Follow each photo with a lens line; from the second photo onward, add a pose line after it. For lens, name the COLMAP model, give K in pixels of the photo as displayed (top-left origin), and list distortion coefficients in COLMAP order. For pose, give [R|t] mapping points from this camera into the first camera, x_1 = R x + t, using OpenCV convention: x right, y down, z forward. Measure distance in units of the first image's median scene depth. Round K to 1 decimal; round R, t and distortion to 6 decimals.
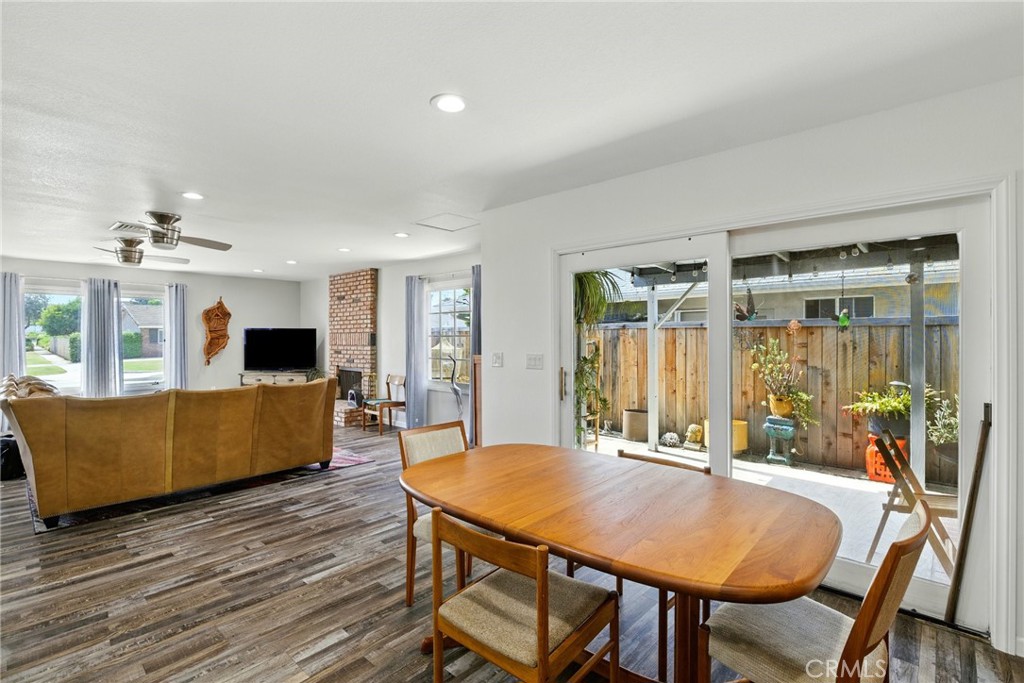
lens RADIAL K [[480.0, 0, 516.7], [0, 480.0, 336.9], [0, 0, 1]] dist [-0.002233, 0.000548]
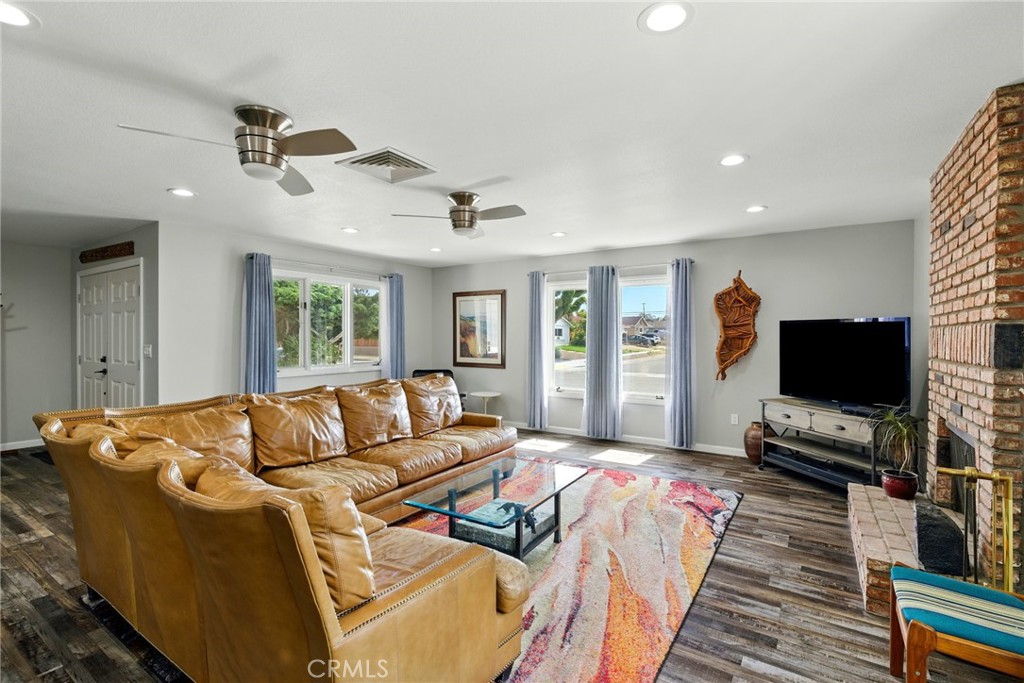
lens RADIAL K [[465.2, 0, 518.1], [0, 465.2, 337.9], [0, 0, 1]] dist [0.000919, 0.000037]
pose [[0.154612, 0.006872, -0.987951, -0.111312], [-0.008448, 0.999948, 0.005633, 0.002407], [0.987939, 0.007475, 0.154662, 0.971309]]
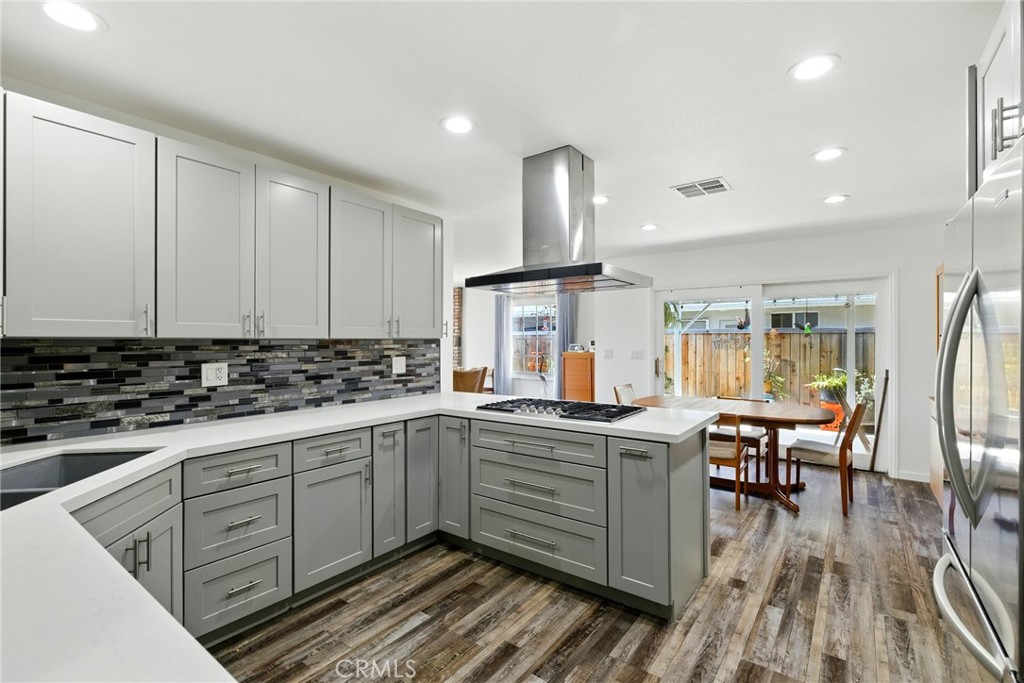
lens RADIAL K [[465.2, 0, 518.1], [0, 465.2, 337.9], [0, 0, 1]] dist [0.000919, 0.000037]
pose [[0.995438, 0.002191, 0.095390, -0.374075], [-0.001735, 0.999987, -0.004866, 0.001926], [-0.095399, 0.004678, 0.995428, -0.398069]]
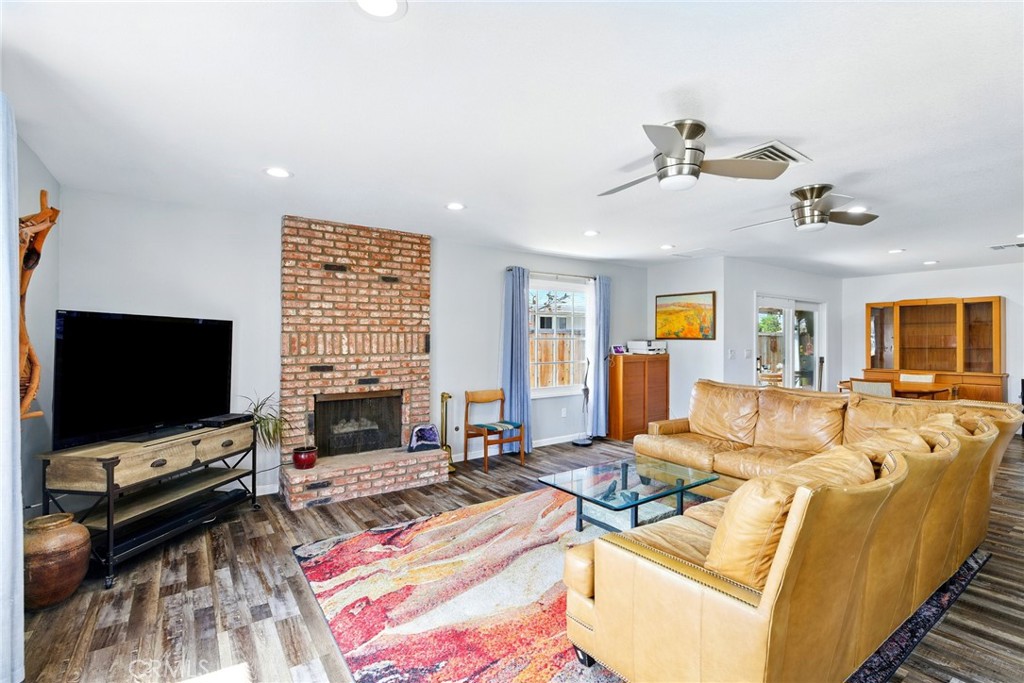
lens RADIAL K [[465.2, 0, 518.1], [0, 465.2, 337.9], [0, 0, 1]] dist [0.000919, 0.000037]
pose [[0.213832, 0.006800, 0.976847, -1.275744], [0.002530, 0.999969, -0.007515, 0.003796], [-0.976867, 0.004079, 0.213808, 1.054241]]
